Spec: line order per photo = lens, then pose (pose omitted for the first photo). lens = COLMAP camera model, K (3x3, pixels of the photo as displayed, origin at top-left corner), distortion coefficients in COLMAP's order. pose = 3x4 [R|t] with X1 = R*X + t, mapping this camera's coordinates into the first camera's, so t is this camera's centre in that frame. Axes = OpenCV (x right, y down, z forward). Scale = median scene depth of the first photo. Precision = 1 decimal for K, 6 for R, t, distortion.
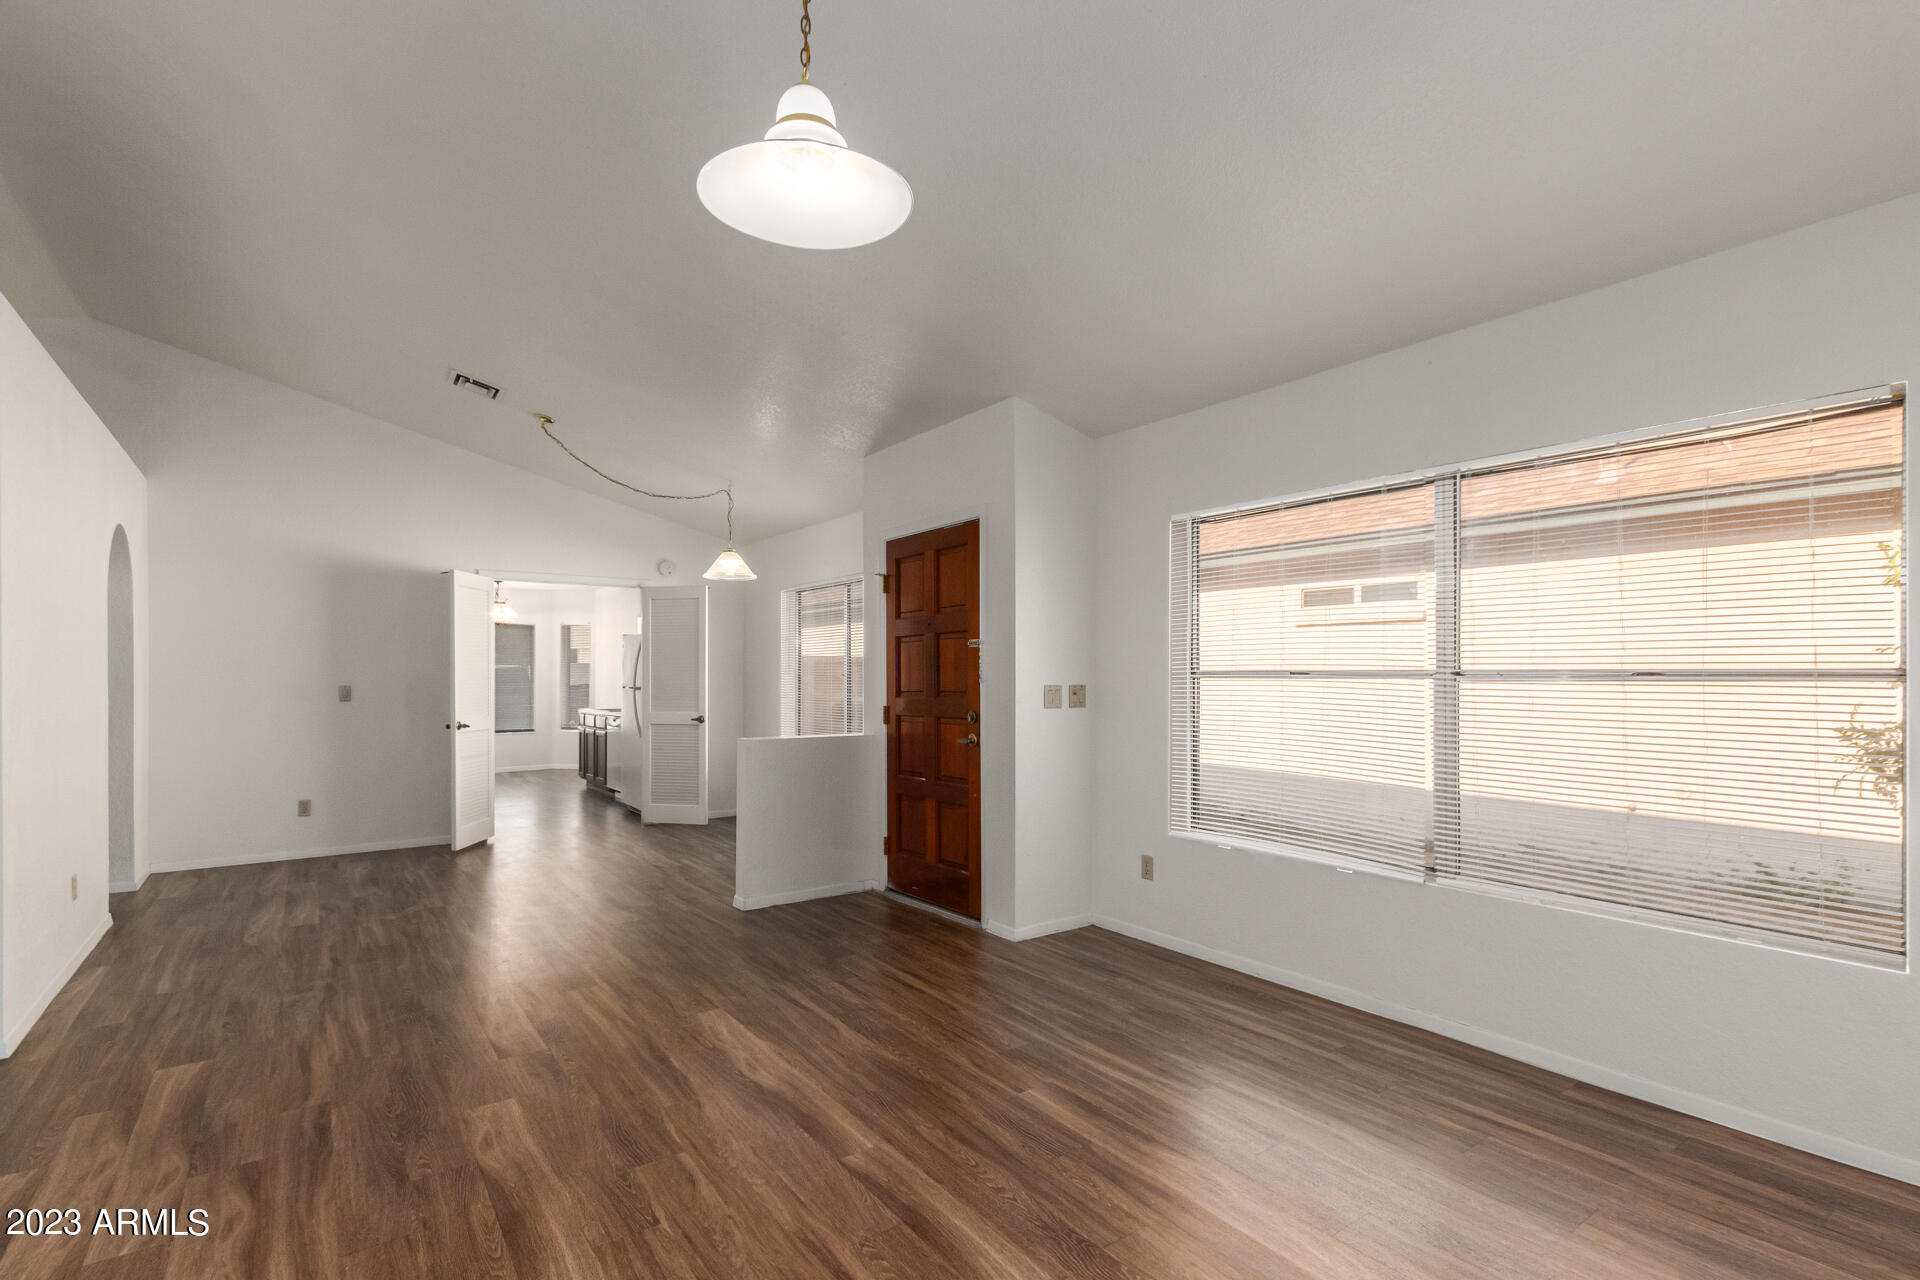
lens RADIAL K [[902.1, 0, 962.1], [0, 902.1, 672.4], [0, 0, 1]] dist [0.004861, -0.000938]
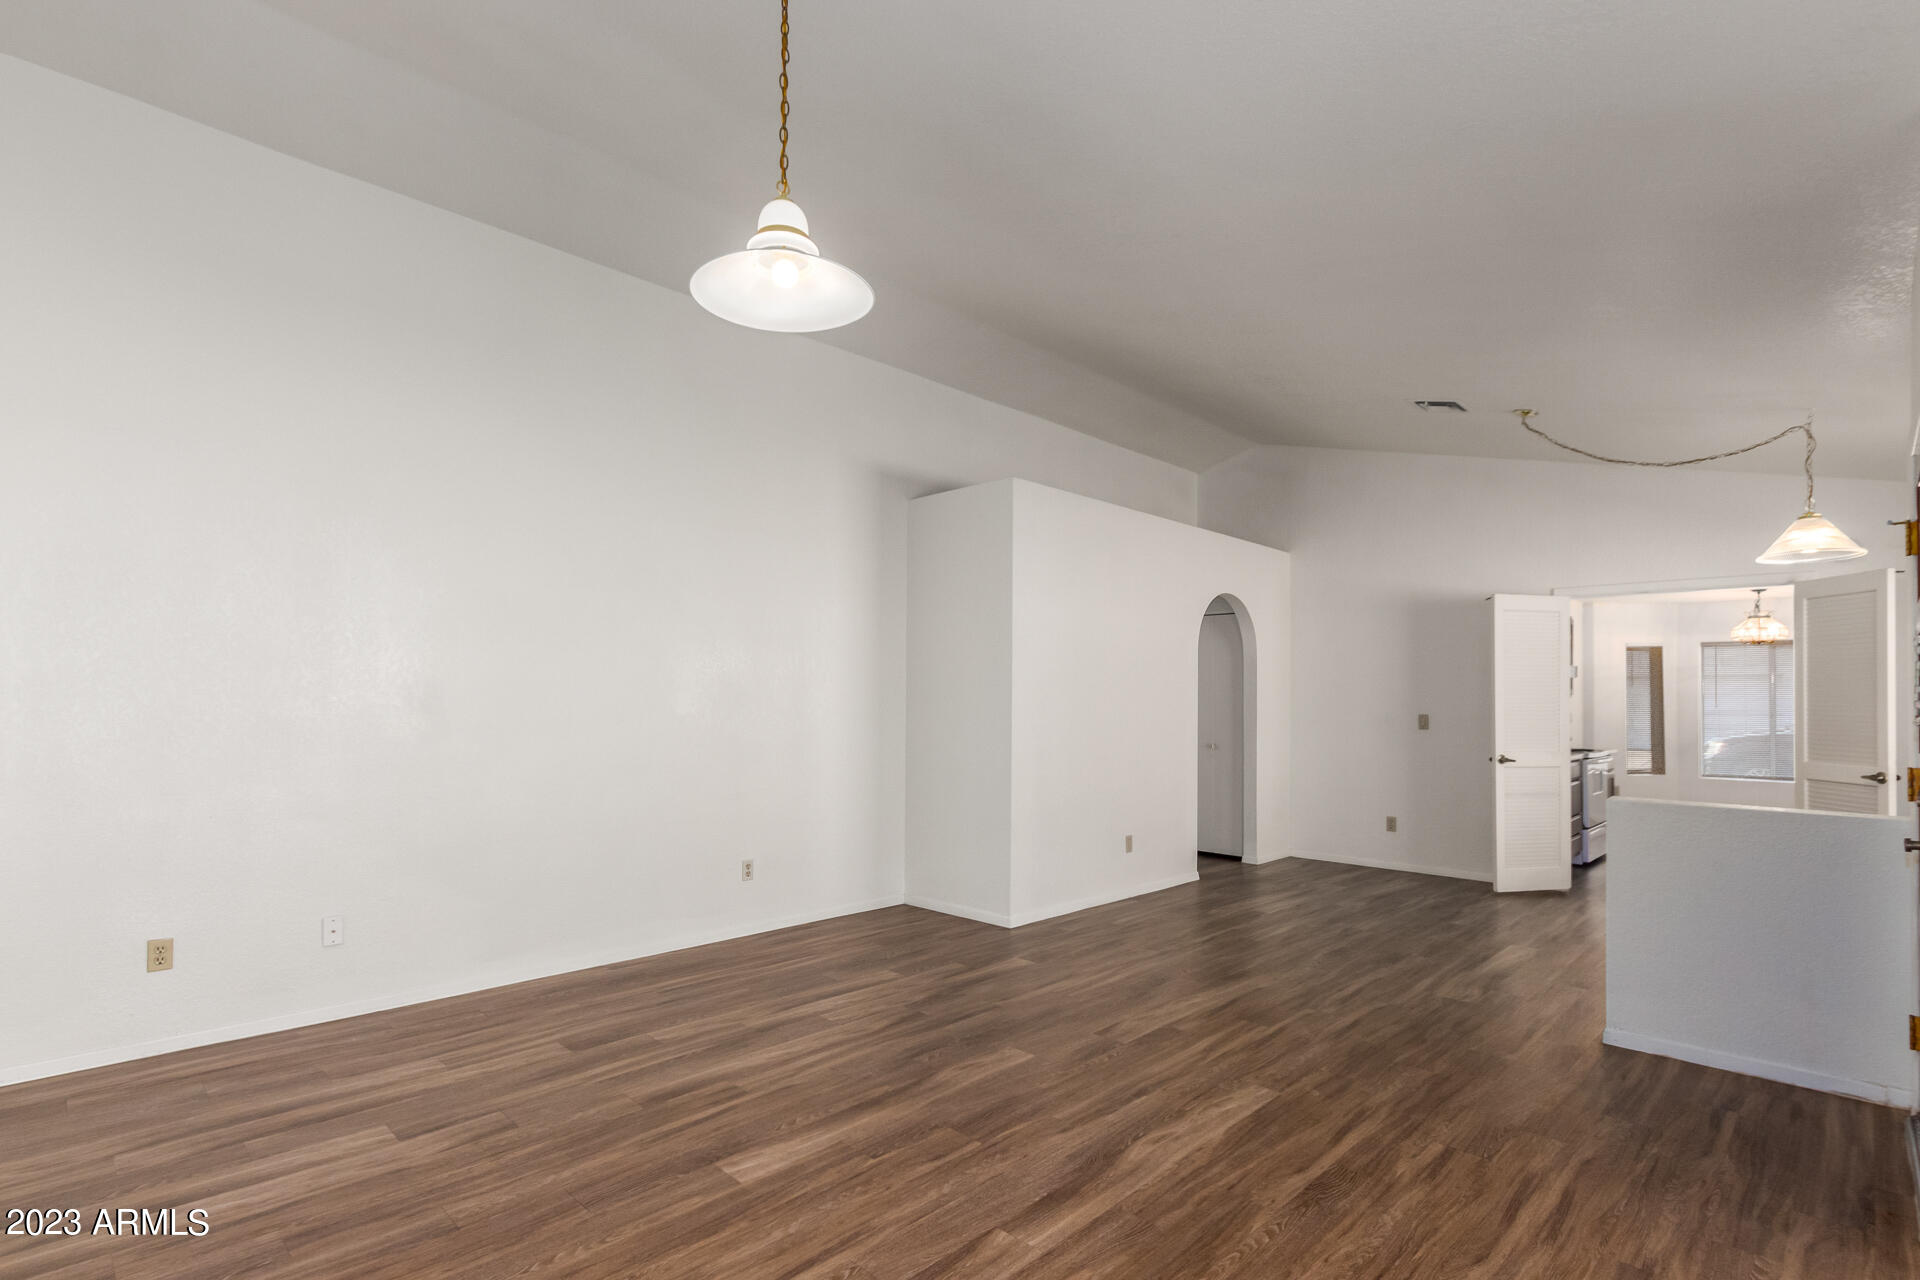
lens RADIAL K [[902.1, 0, 962.1], [0, 902.1, 672.4], [0, 0, 1]] dist [0.004861, -0.000938]
pose [[0.164351, -0.029618, -0.985957, 0.532532], [-0.004816, 0.999513, -0.030828, -0.000085], [0.986390, 0.009816, 0.164128, 0.546942]]
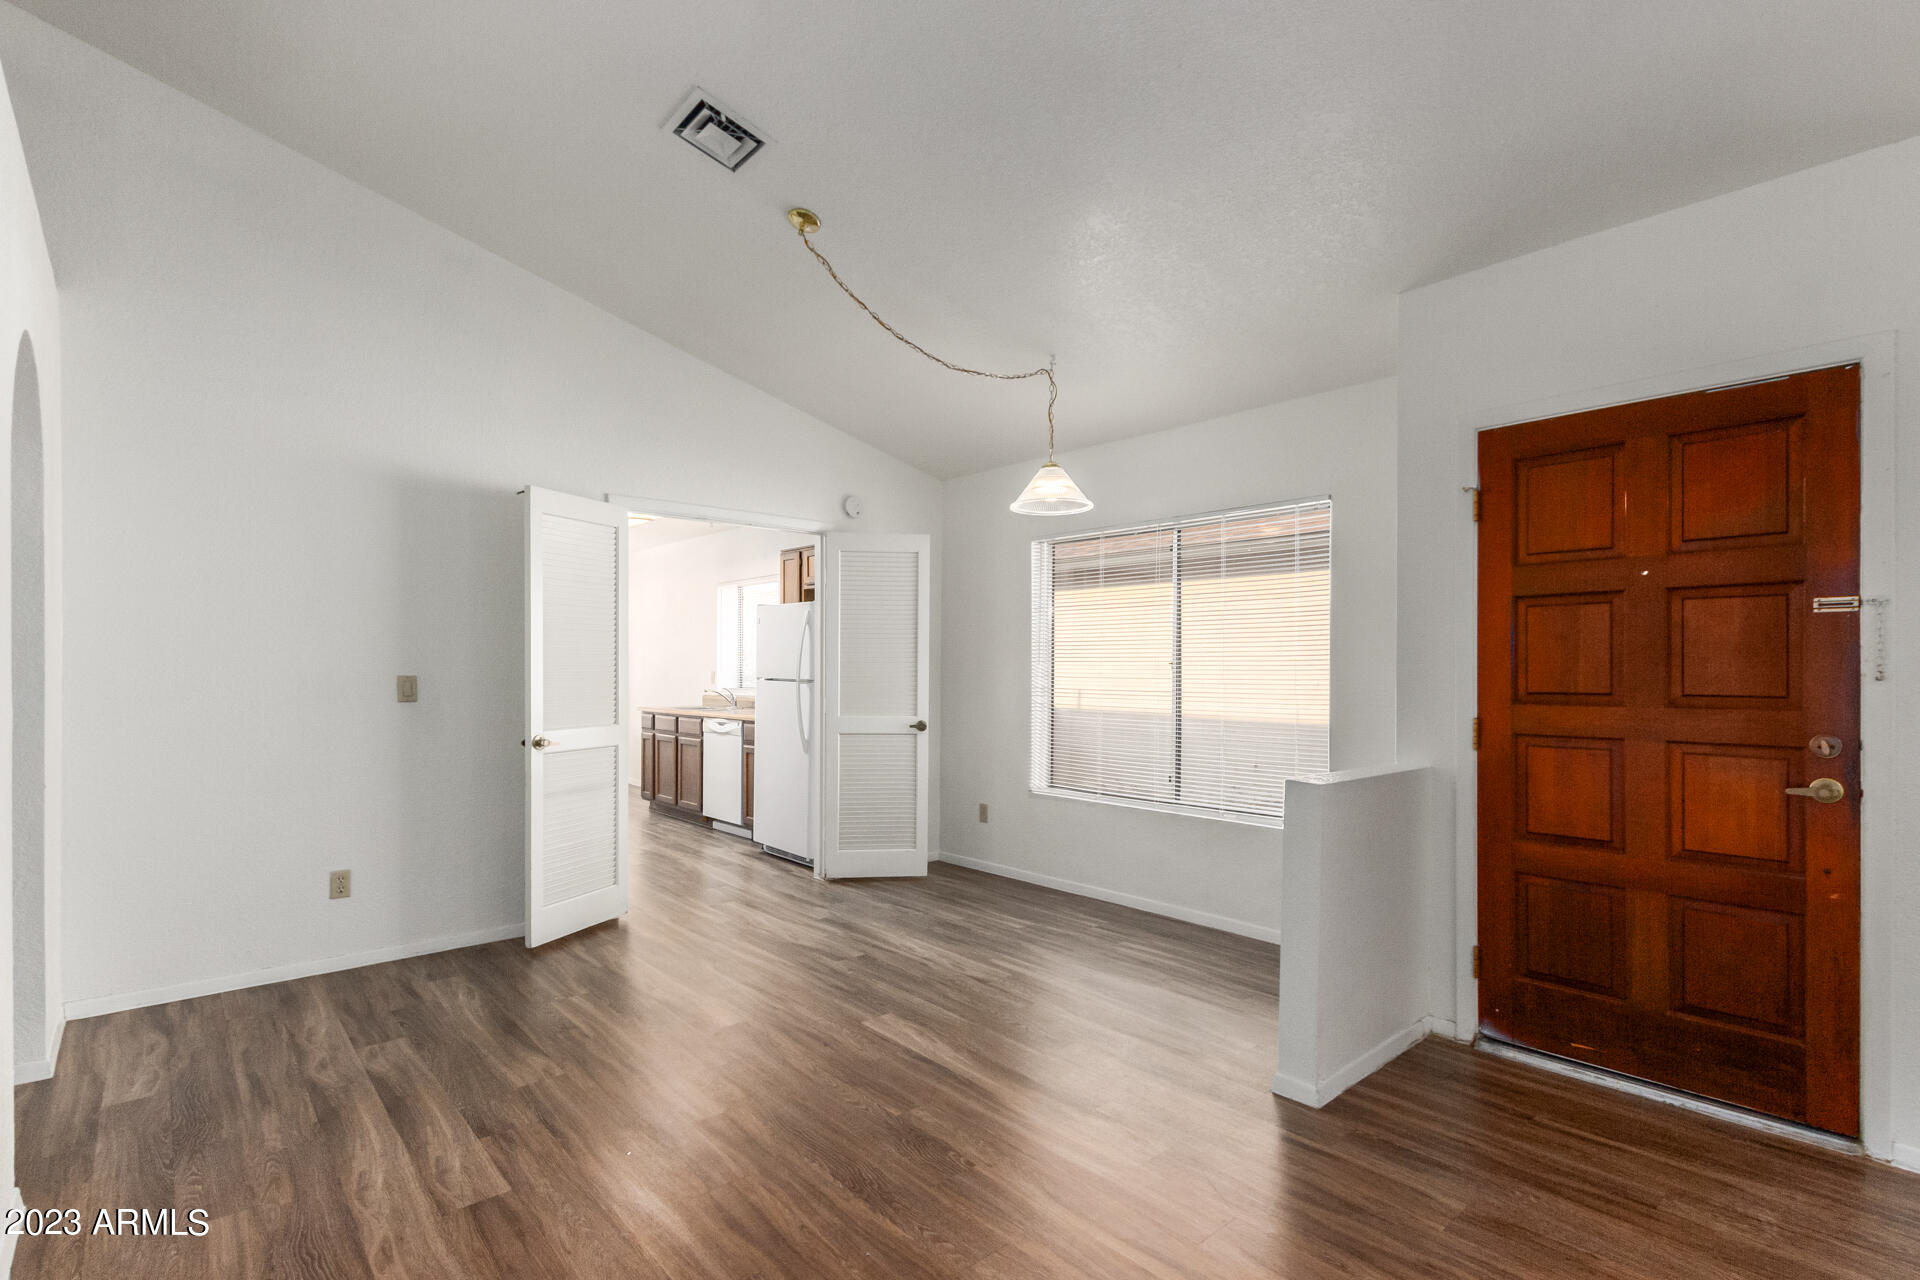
lens RADIAL K [[902.1, 0, 962.1], [0, 902.1, 672.4], [0, 0, 1]] dist [0.004861, -0.000938]
pose [[0.994936, 0.006550, 0.100293, -0.712228], [-0.007797, 0.999897, 0.012049, 0.004568], [-0.100204, -0.012770, 0.994885, 0.697583]]
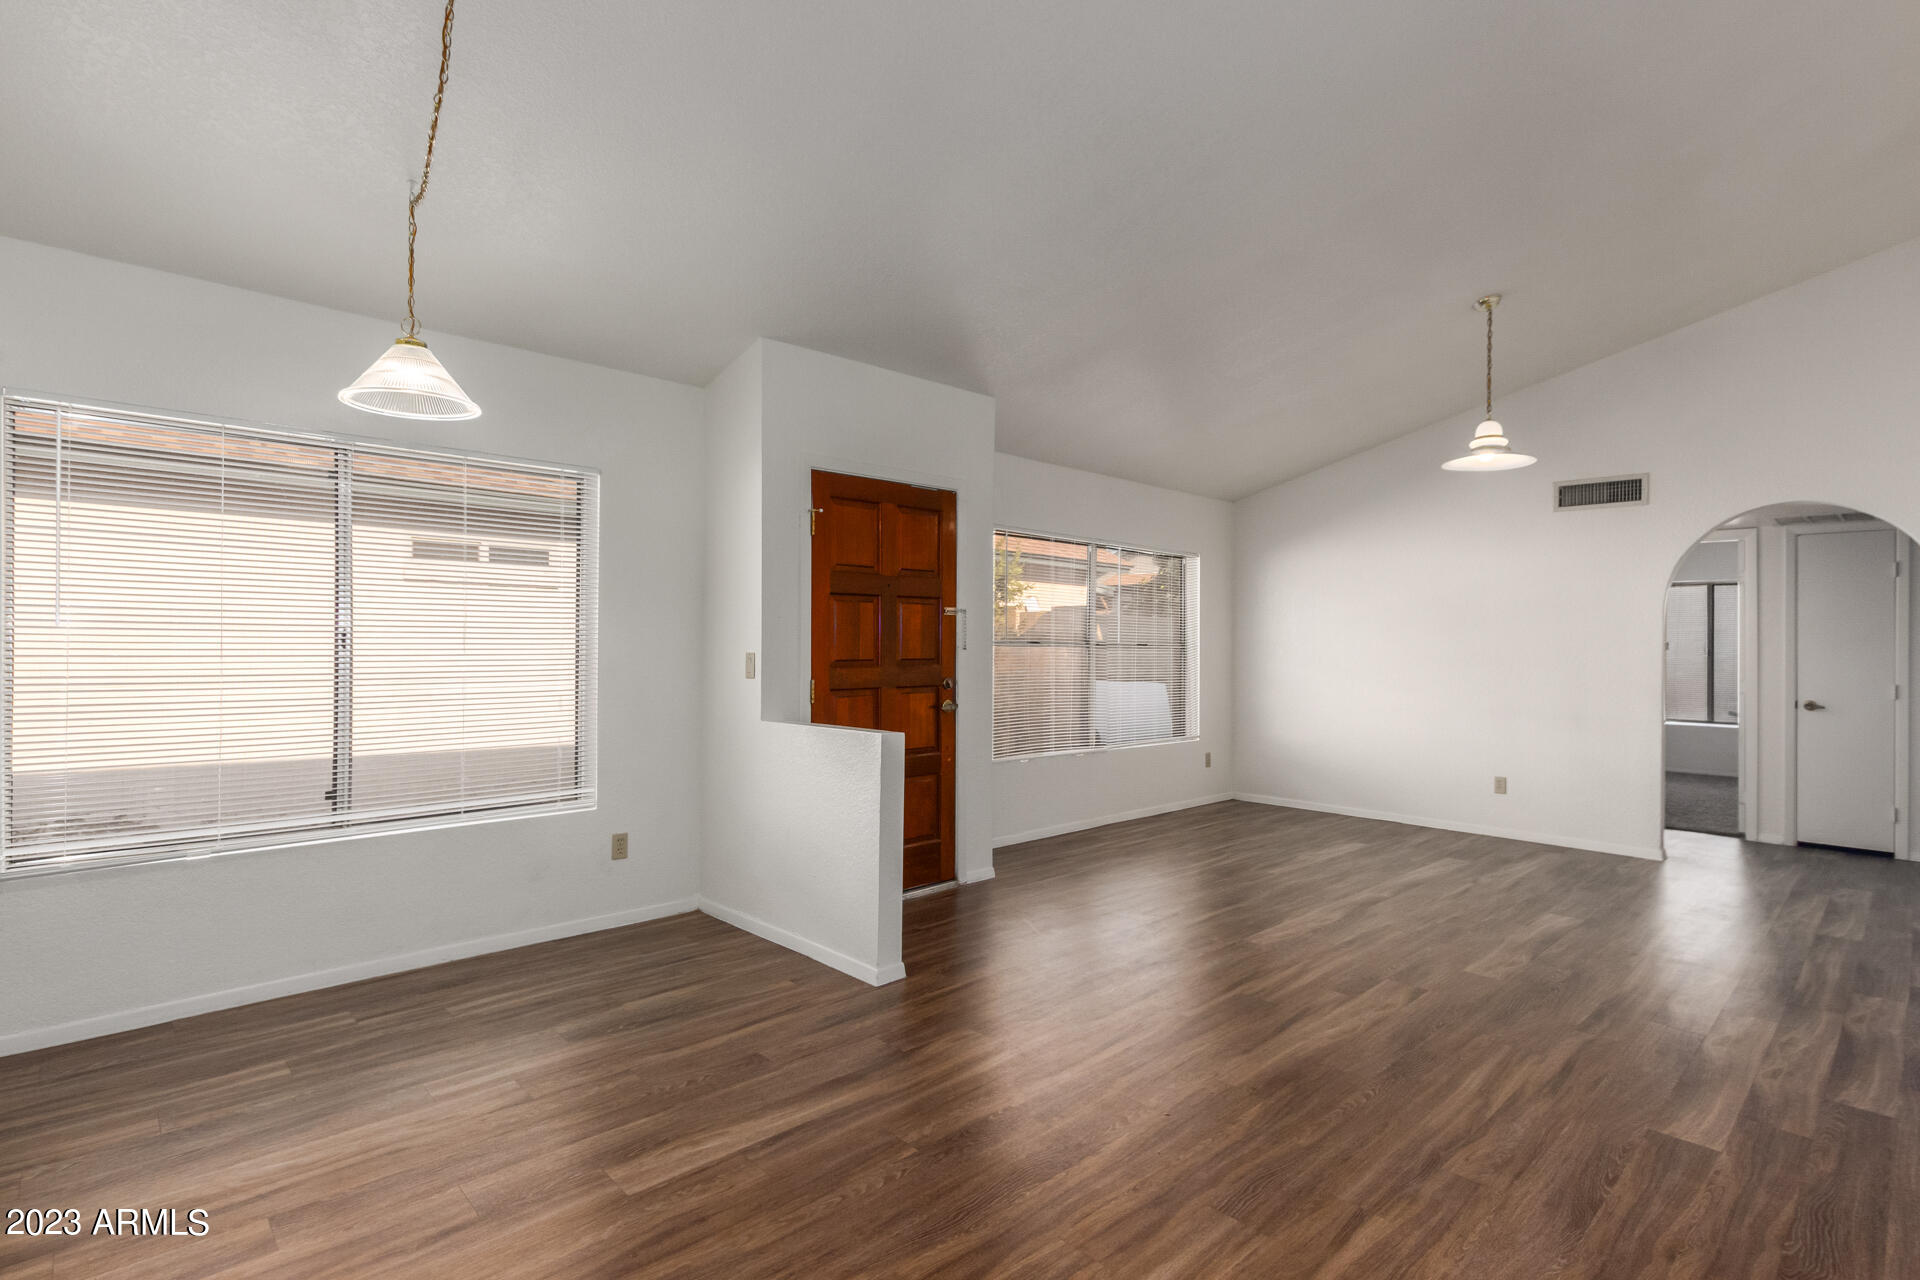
lens RADIAL K [[929.2, 0, 941.9], [0, 929.2, 661.8], [0, 0, 1]] dist [0.007148, 0.000167]
pose [[-0.121271, -0.019126, 0.992435, -1.351783], [-0.012948, 0.999760, 0.017685, 0.007304], [-0.992535, -0.010705, -0.121490, 1.493633]]
